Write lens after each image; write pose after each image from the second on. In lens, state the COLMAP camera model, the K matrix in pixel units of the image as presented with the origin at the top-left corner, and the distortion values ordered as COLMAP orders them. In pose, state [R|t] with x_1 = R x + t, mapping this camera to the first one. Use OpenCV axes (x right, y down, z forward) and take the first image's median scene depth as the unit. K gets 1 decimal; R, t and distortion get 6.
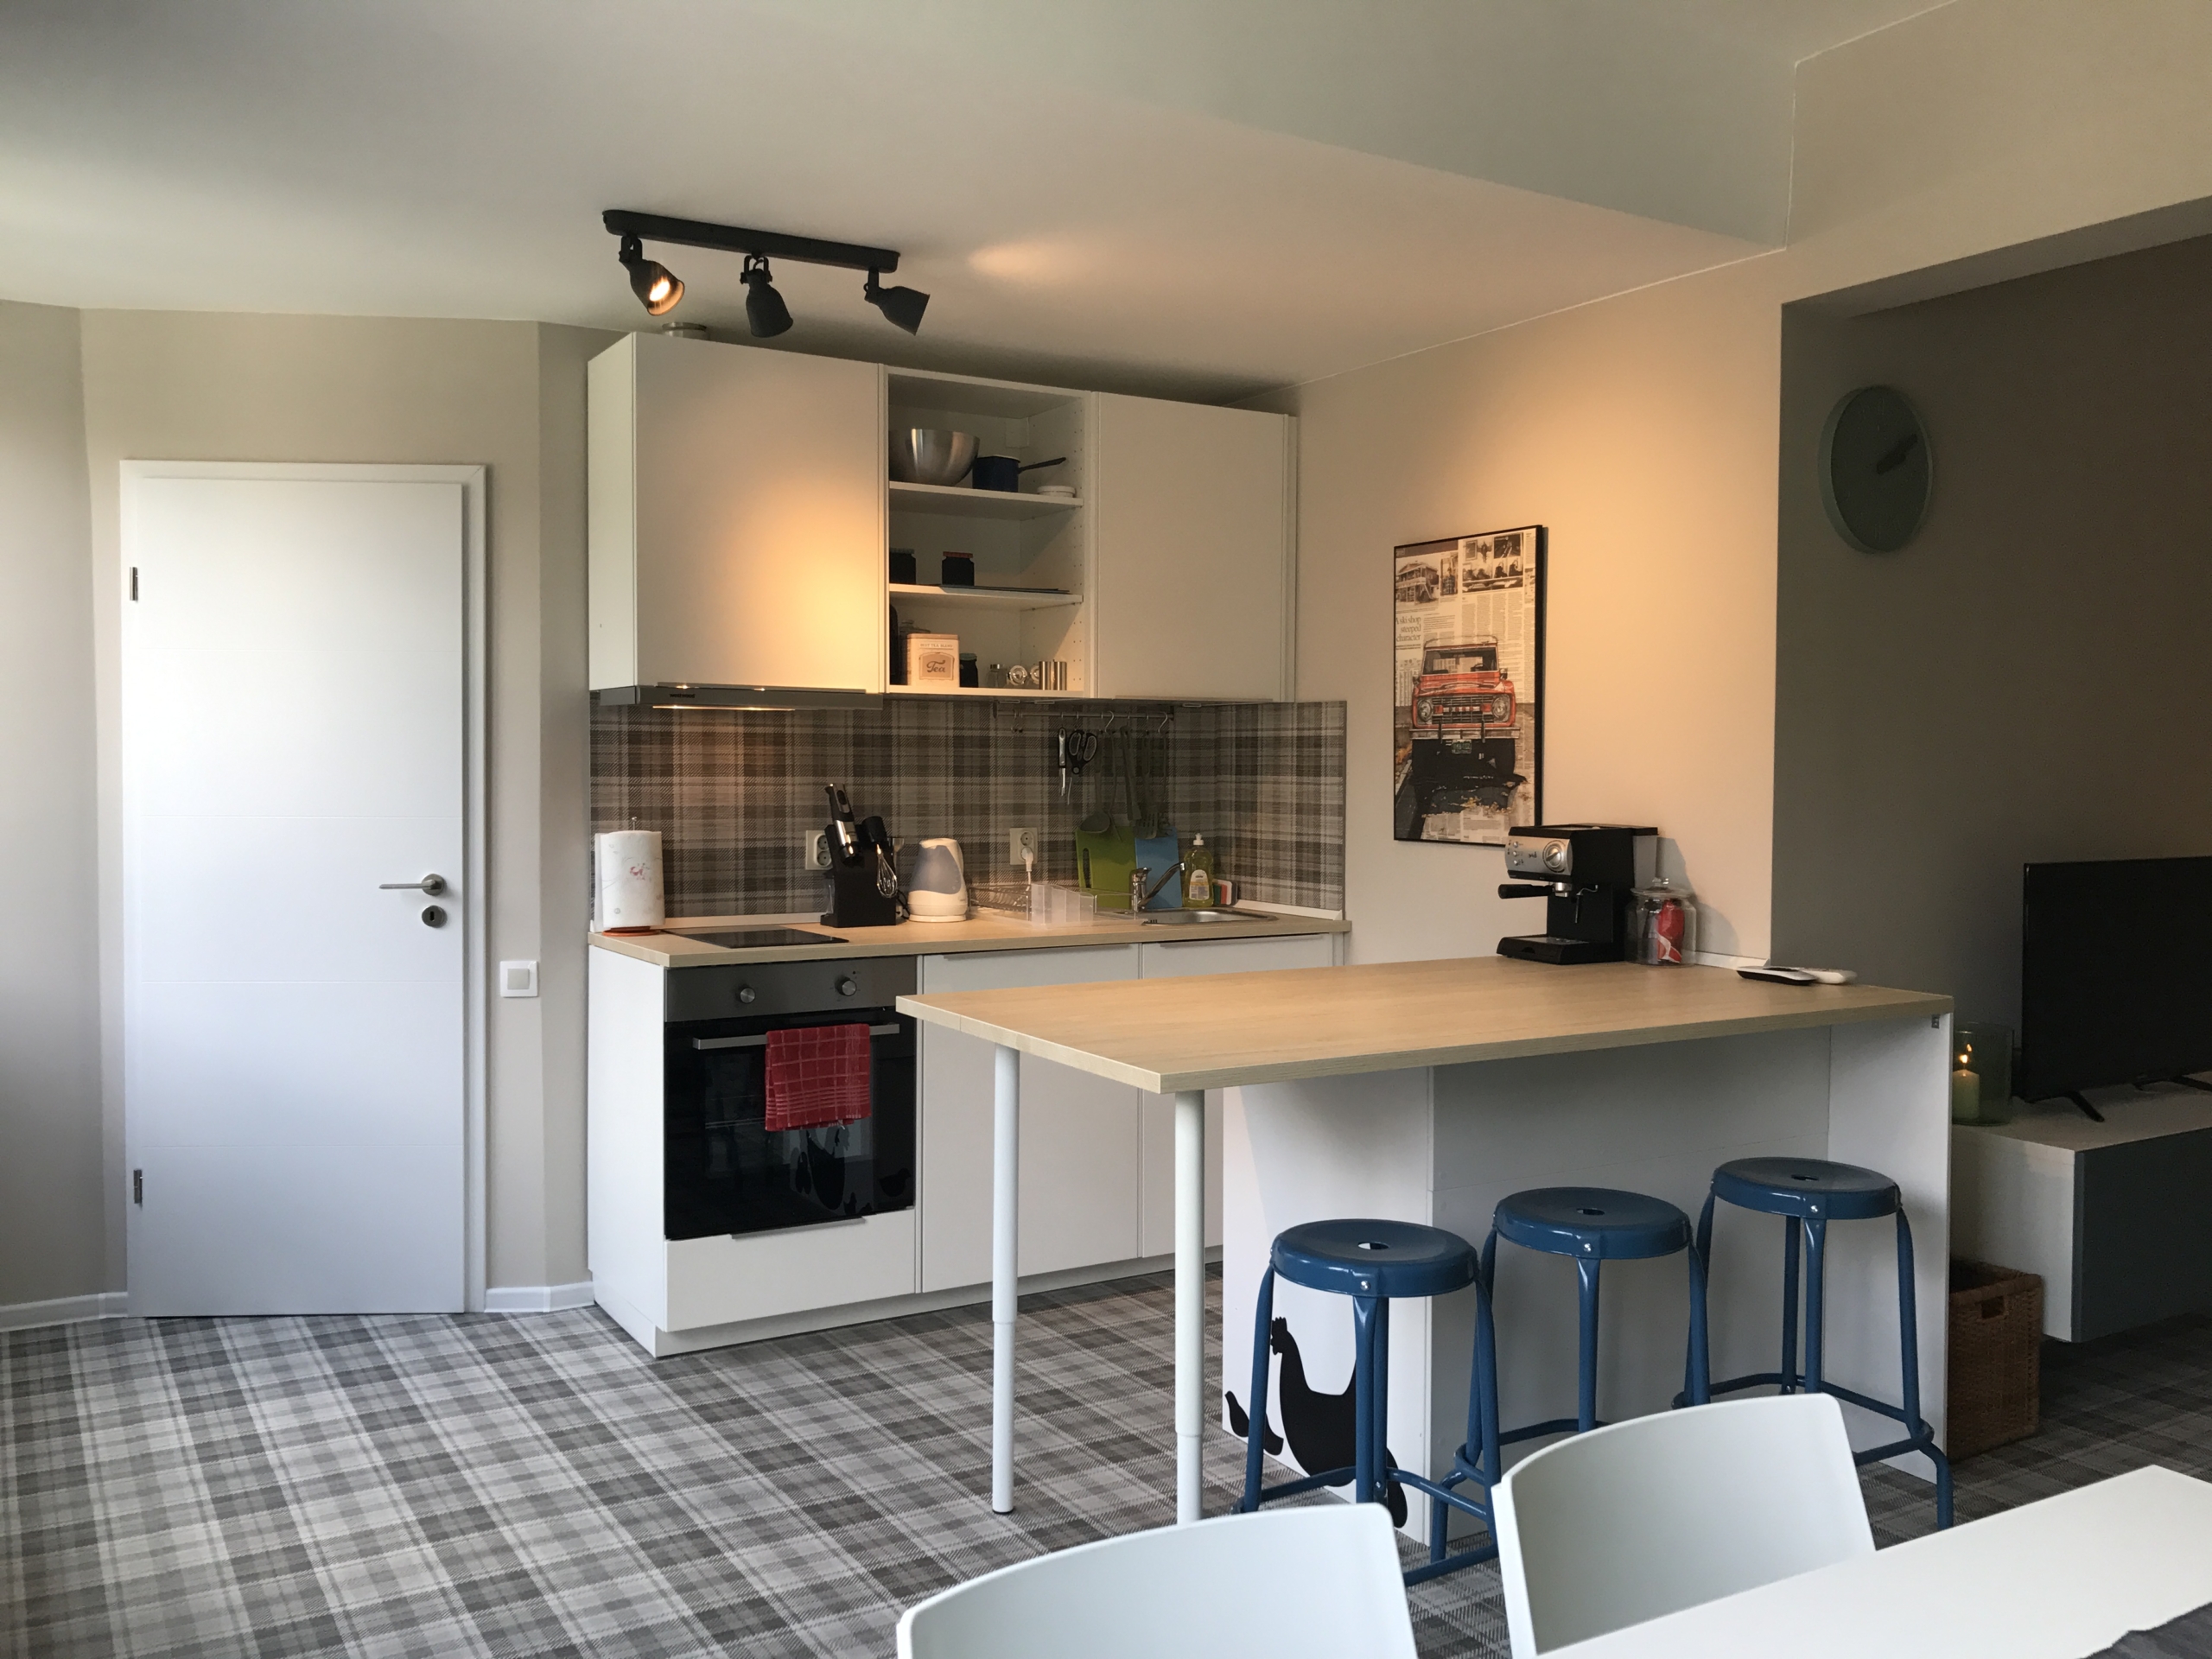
lens RADIAL K [[1785.7, 0, 1067.3], [0, 1785.7, 842.0], [0, 0, 1]] dist [0.069677, -0.162955]
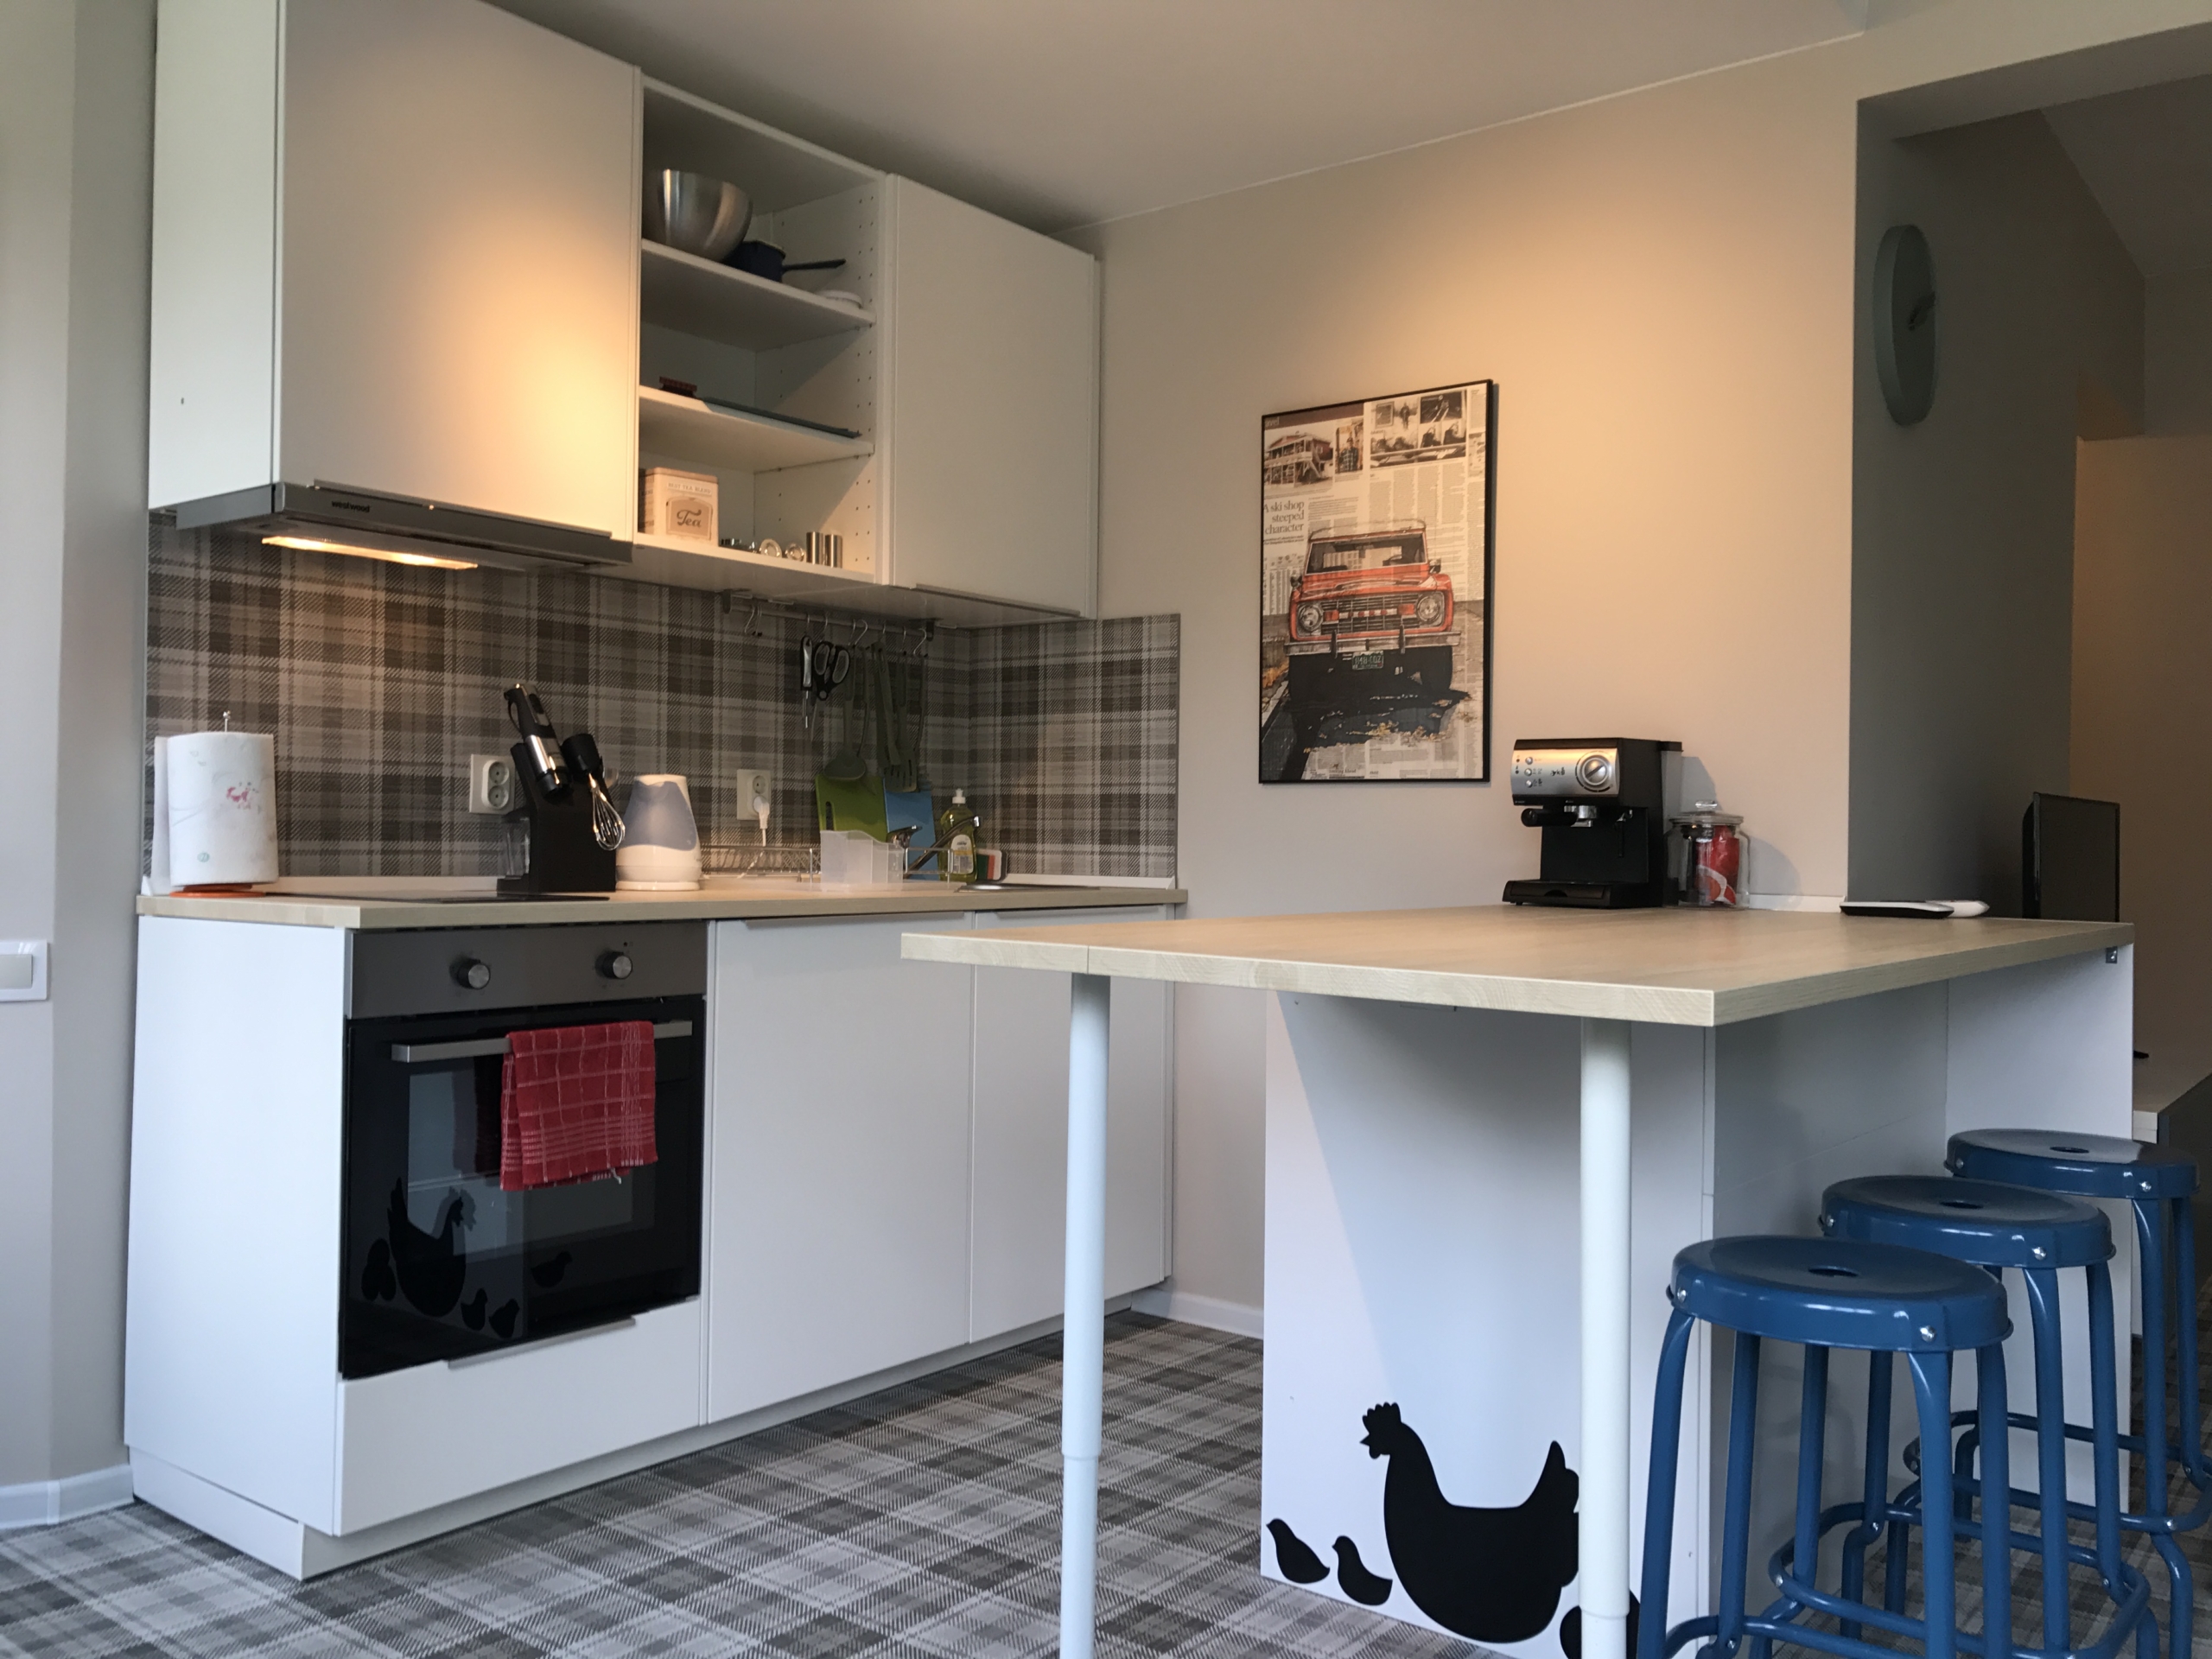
lens RADIAL K [[1827.6, 0, 1106.0], [0, 1827.6, 829.5], [0, 0, 1]] dist [0.015329, -0.006081]
pose [[0.932593, 0.009425, 0.360807, -0.180844], [0.006125, 0.999102, -0.041931, 0.055219], [-0.360878, 0.041314, 0.931698, 0.281252]]
